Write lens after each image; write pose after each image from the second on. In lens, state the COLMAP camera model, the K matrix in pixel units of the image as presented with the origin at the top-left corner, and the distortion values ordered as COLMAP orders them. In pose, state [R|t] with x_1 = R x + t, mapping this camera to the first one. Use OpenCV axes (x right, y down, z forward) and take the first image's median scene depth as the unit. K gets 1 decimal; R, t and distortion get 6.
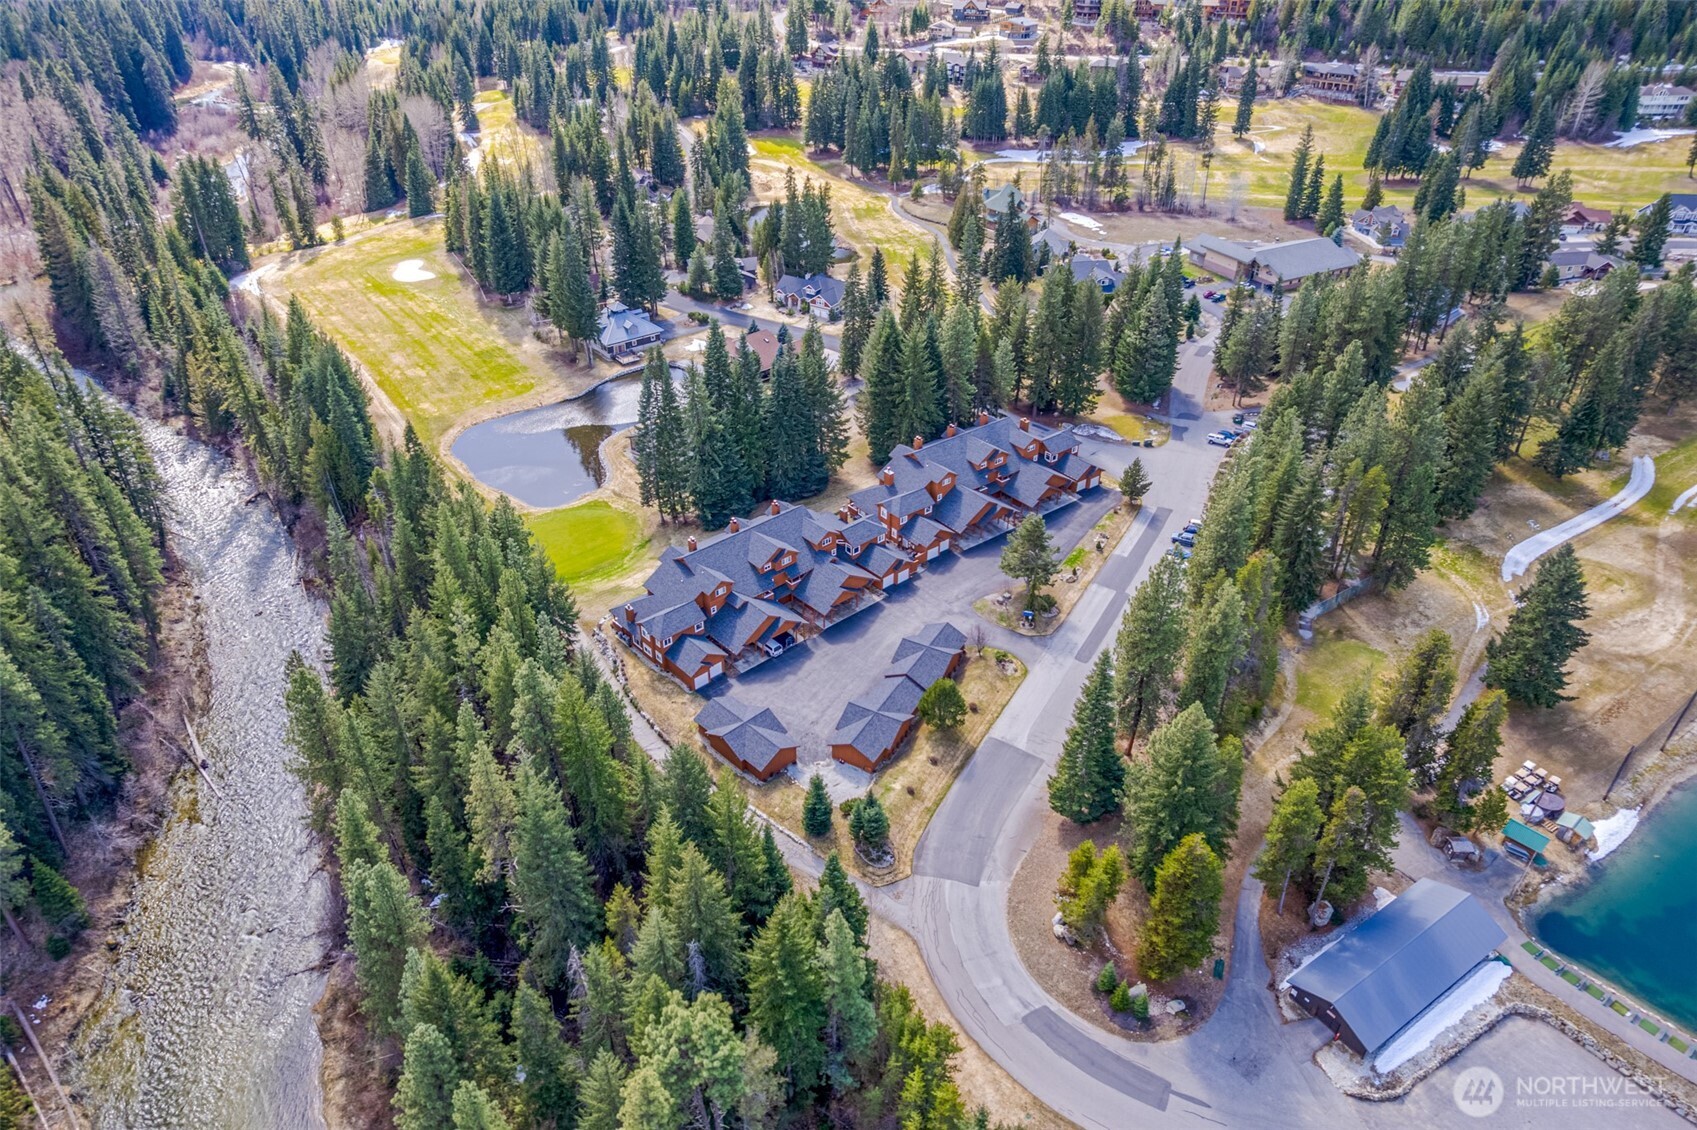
lens RADIAL K [[1080.6, 0, 845.6], [0, 1080.6, 558.7], [0, 0, 1]] dist [-0.087023, 0.080400]
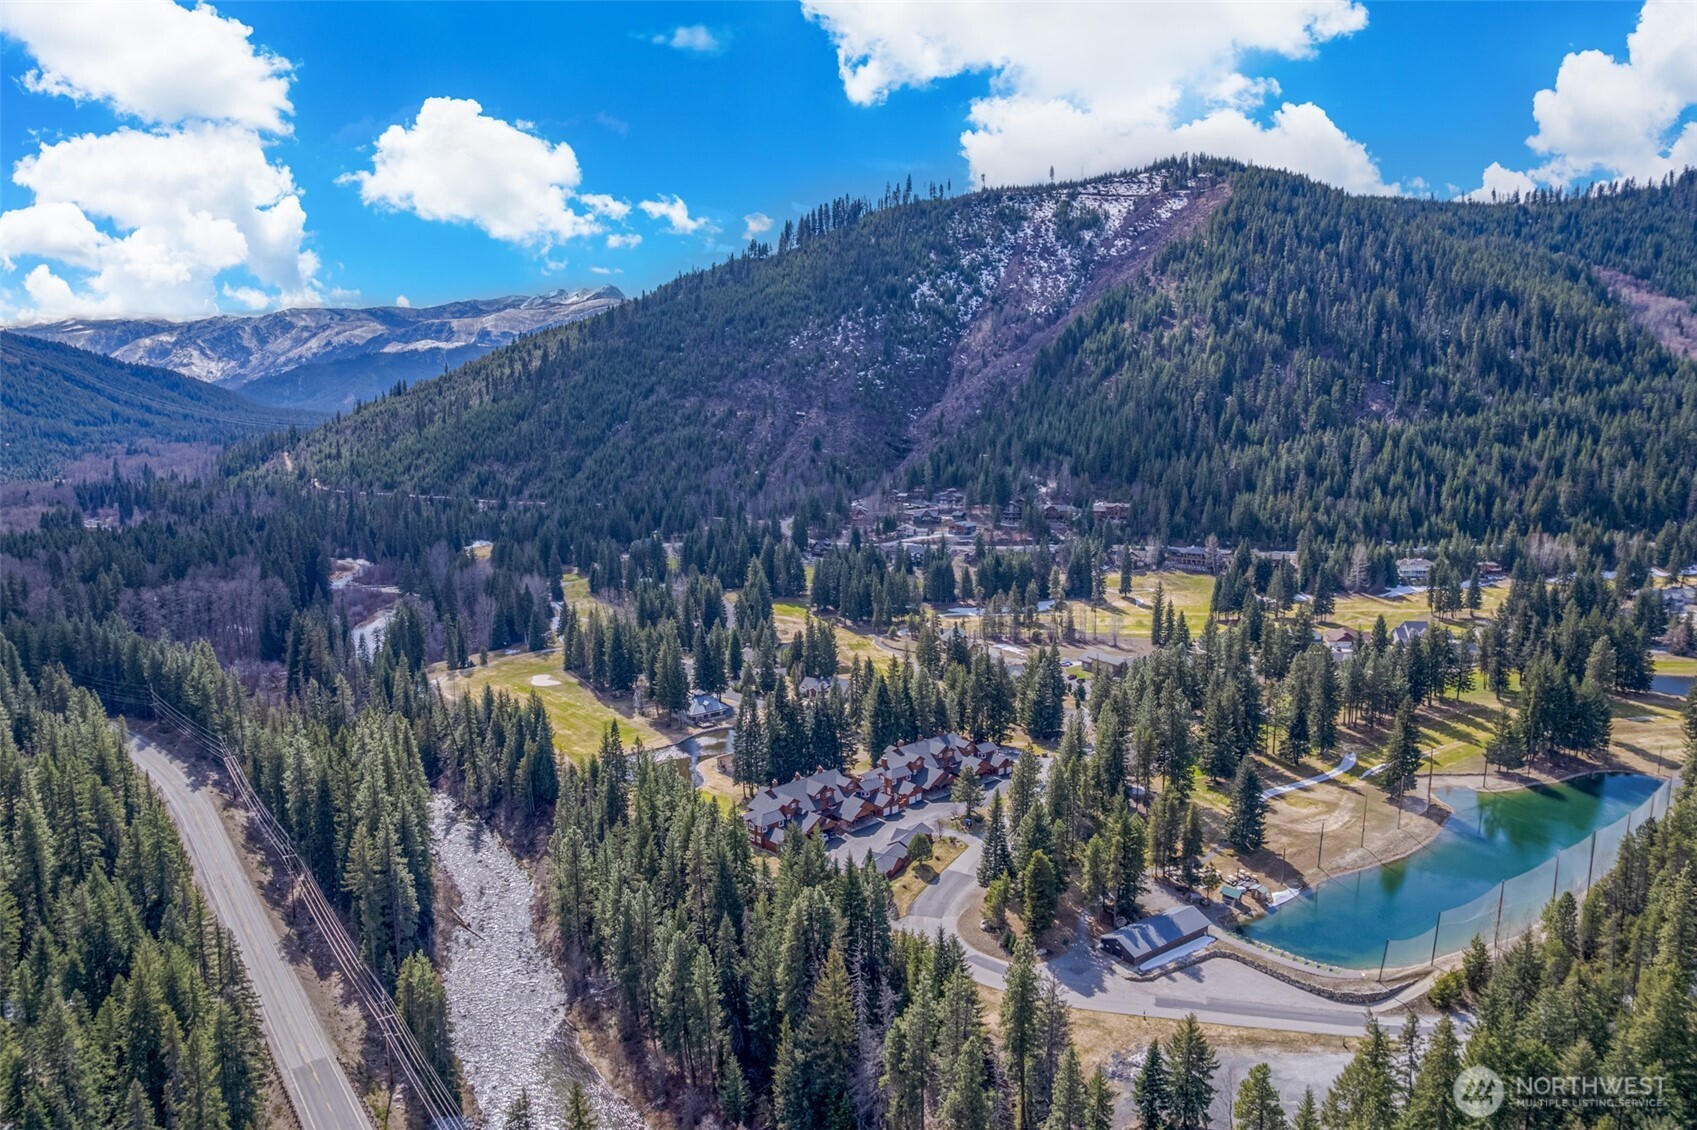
lens RADIAL K [[1080.6, 0, 845.6], [0, 1080.6, 558.7], [0, 0, 1]] dist [-0.087023, 0.080400]
pose [[0.999661, -0.010642, 0.023762, -0.026637], [0.019826, 0.902719, -0.429773, 0.169148], [-0.016877, 0.430099, 0.902624, -0.307654]]
